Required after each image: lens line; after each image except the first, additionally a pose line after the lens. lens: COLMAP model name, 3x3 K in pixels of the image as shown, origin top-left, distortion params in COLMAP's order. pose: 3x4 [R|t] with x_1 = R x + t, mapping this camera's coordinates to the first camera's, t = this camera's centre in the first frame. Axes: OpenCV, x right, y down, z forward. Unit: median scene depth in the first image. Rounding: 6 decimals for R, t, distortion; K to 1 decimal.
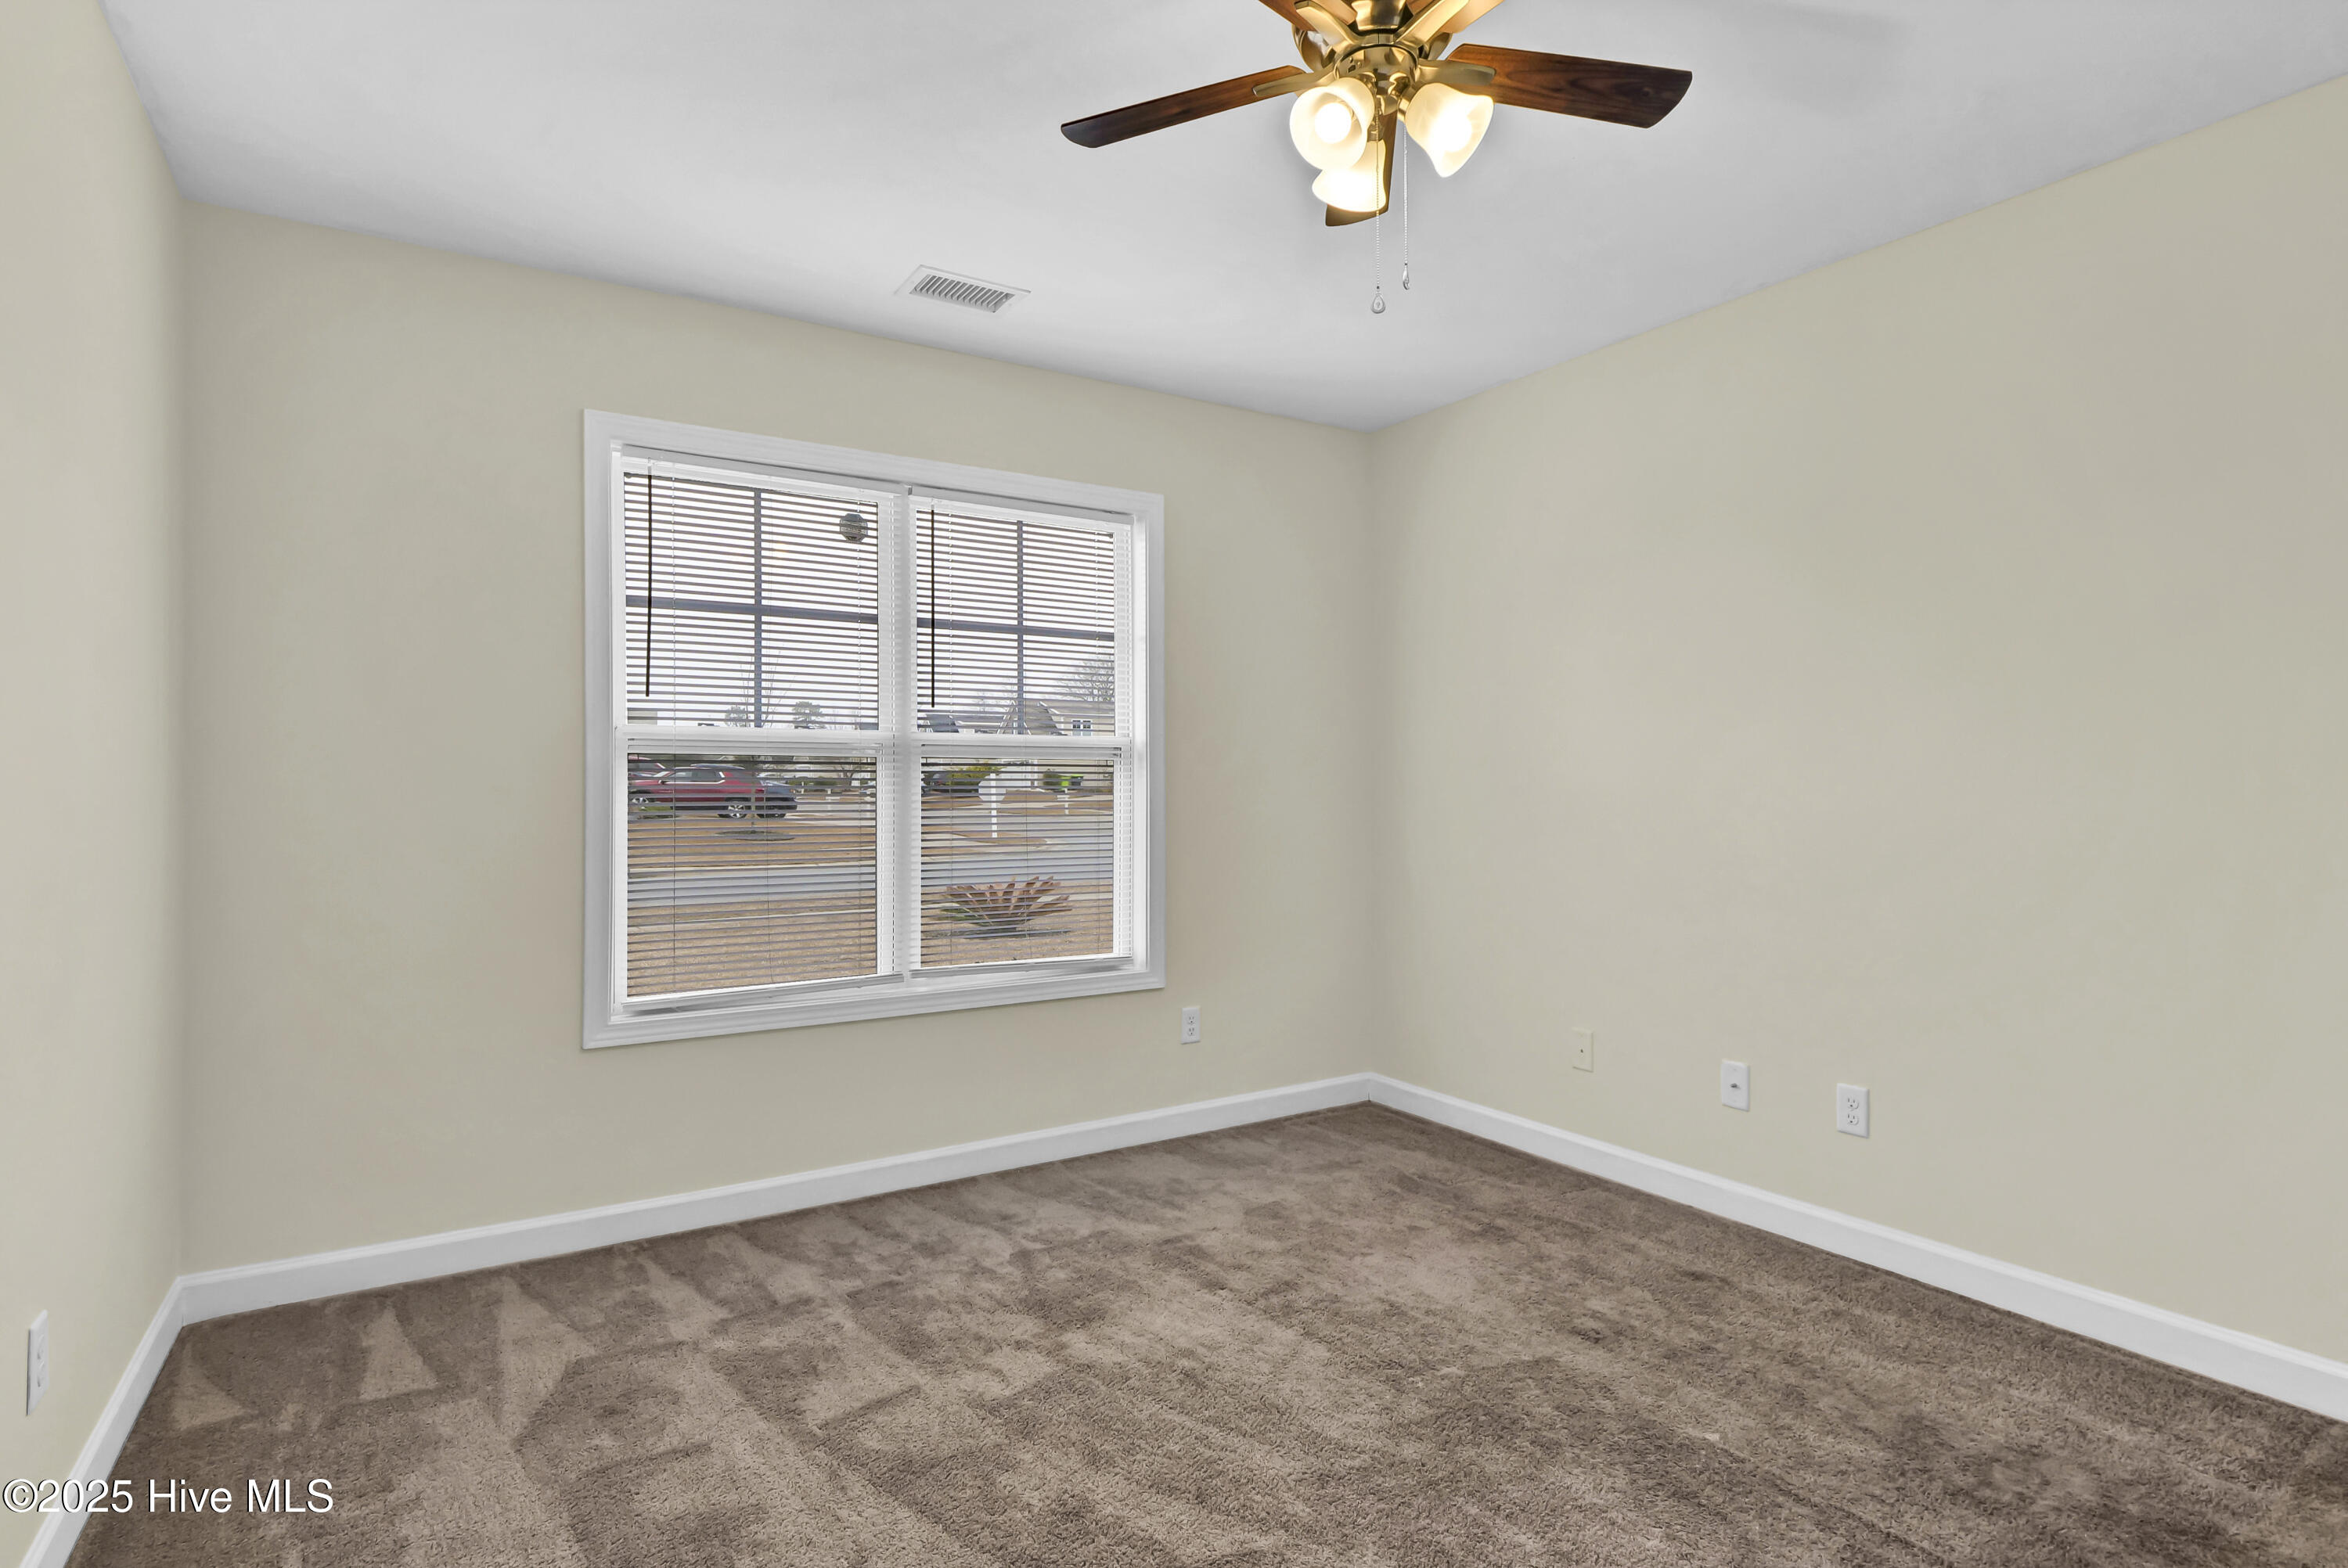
lens RADIAL K [[1165.7, 0, 1174.0], [0, 1165.7, 784.0], [0, 0, 1]] dist [-0.012004, -0.001067]
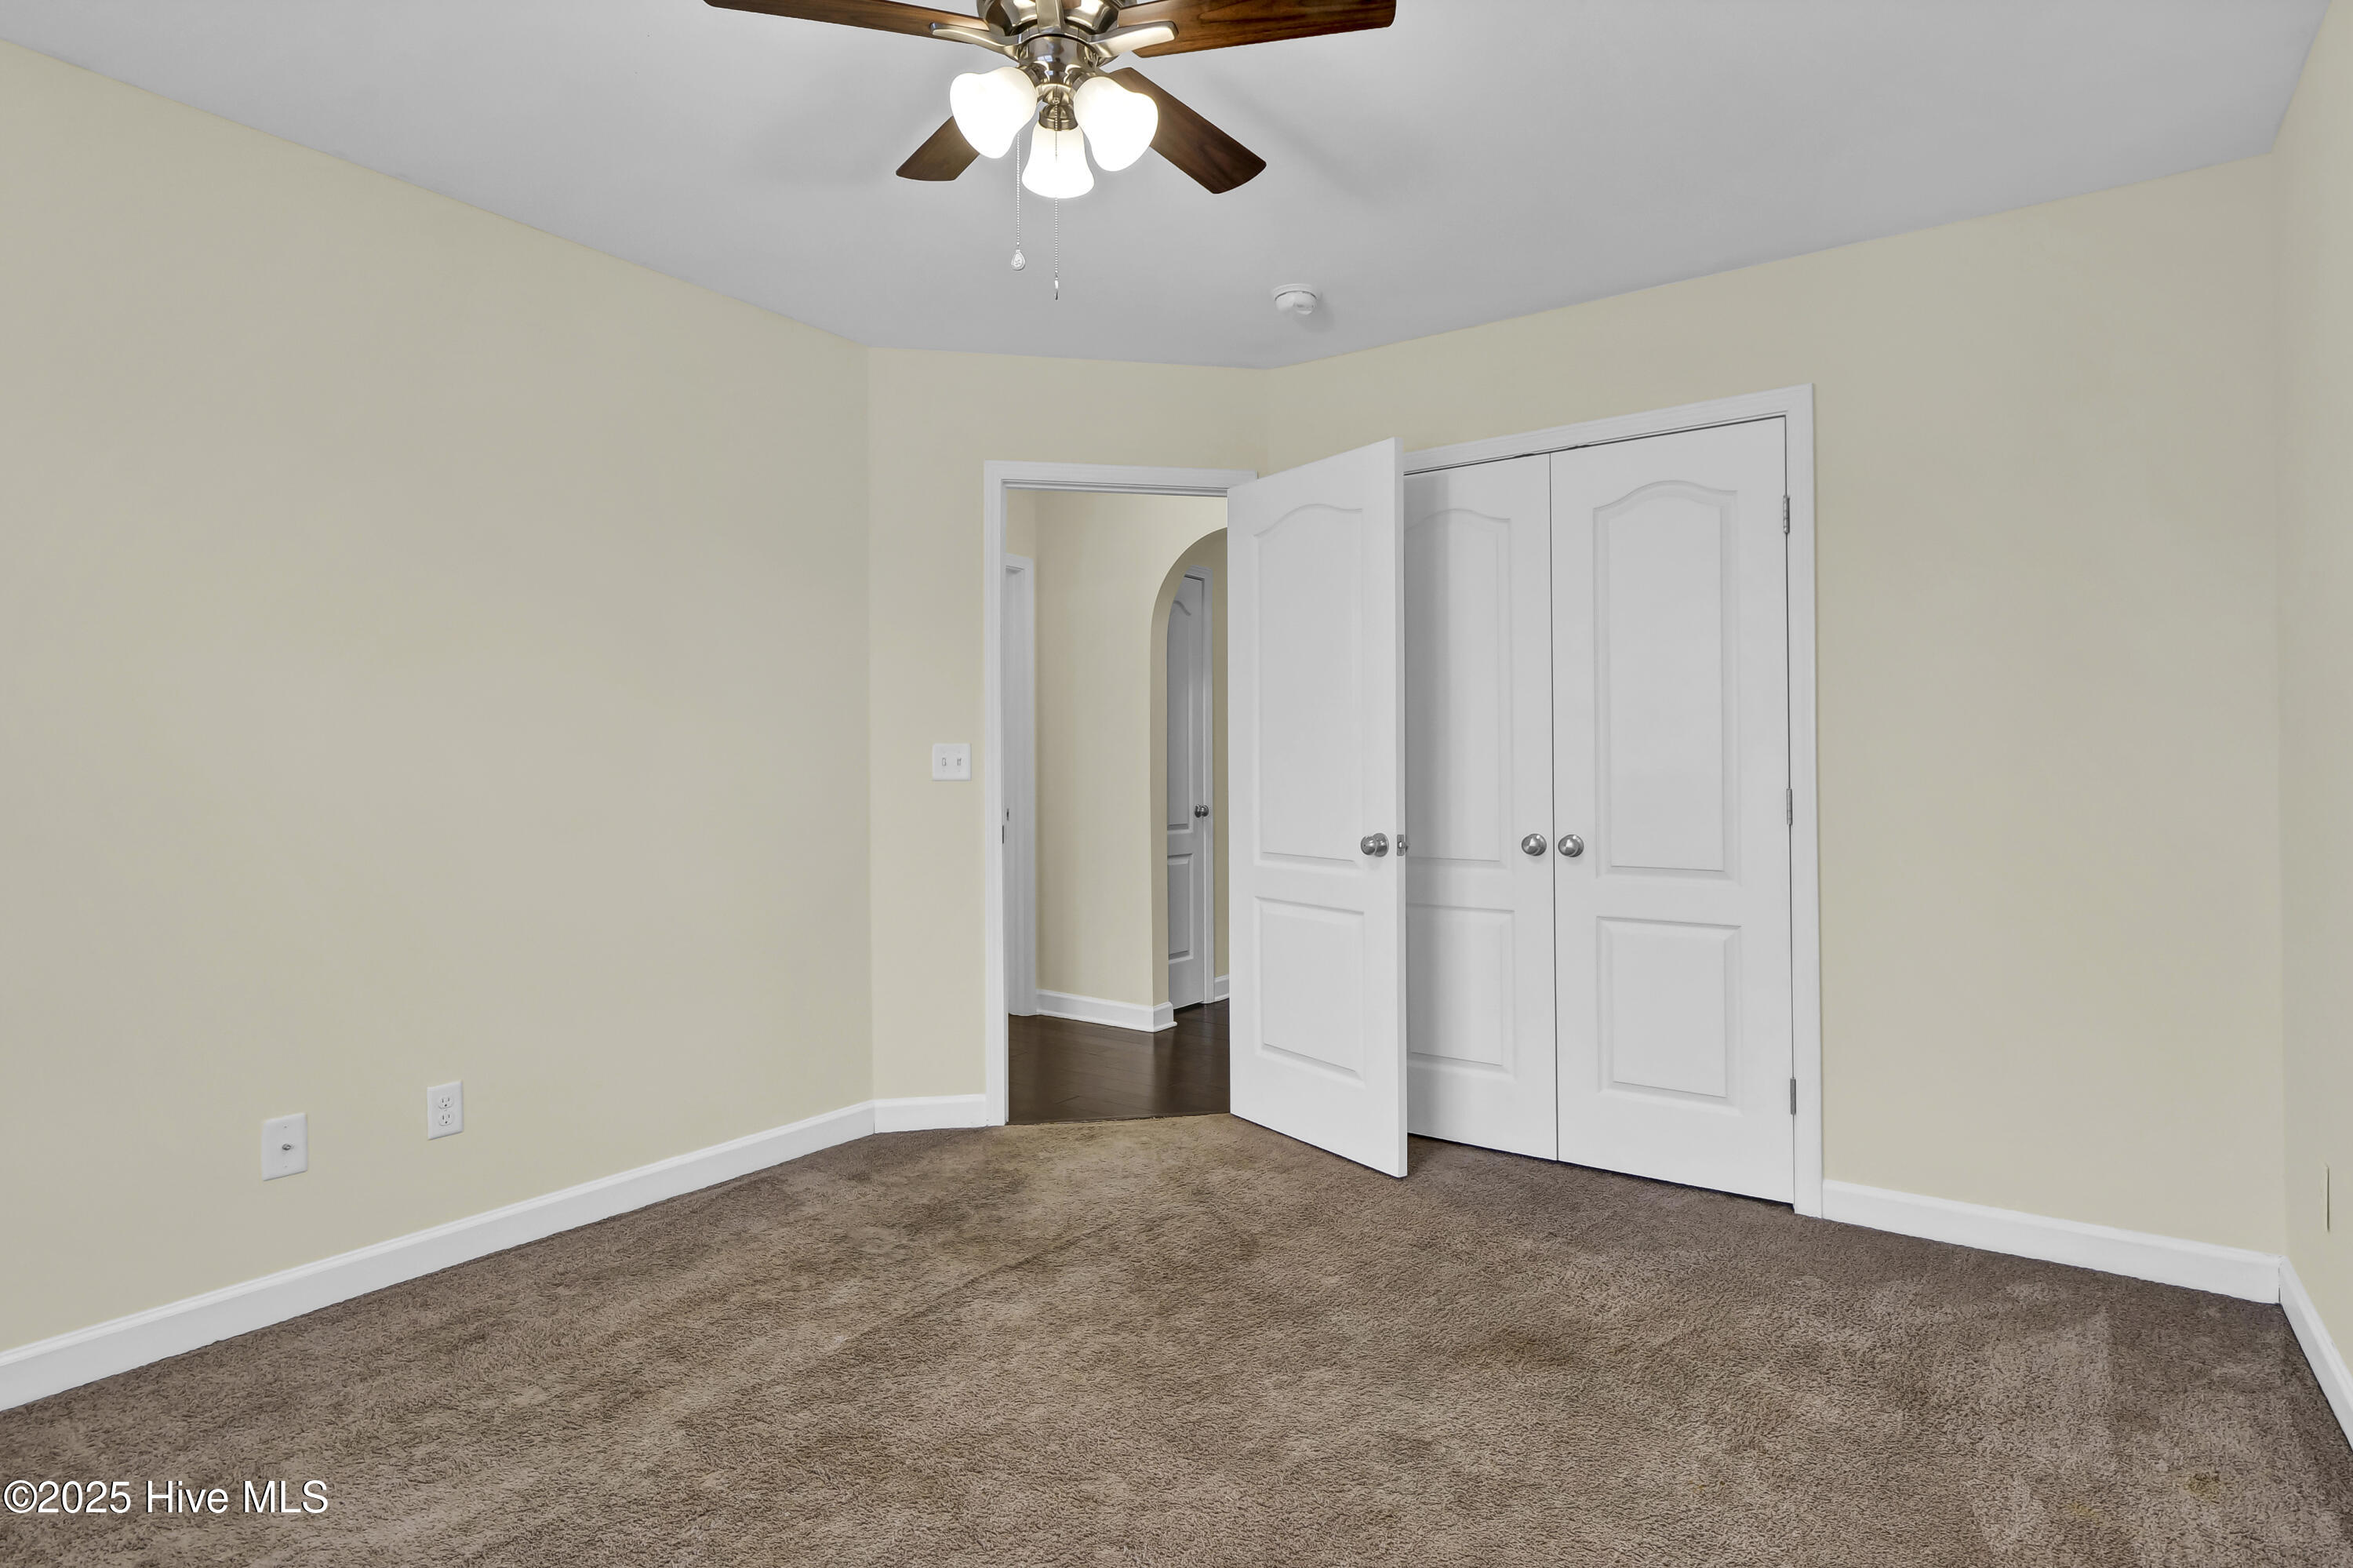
lens RADIAL K [[1168.4, 0, 1176.5], [0, 1168.4, 784.0], [0, 0, 1]] dist [-0.012004, -0.001067]
pose [[-0.374256, -0.007341, 0.927297, -0.581277], [0.000764, 0.999966, 0.008224, 0.011966], [-0.927325, 0.003786, -0.374237, 0.923796]]
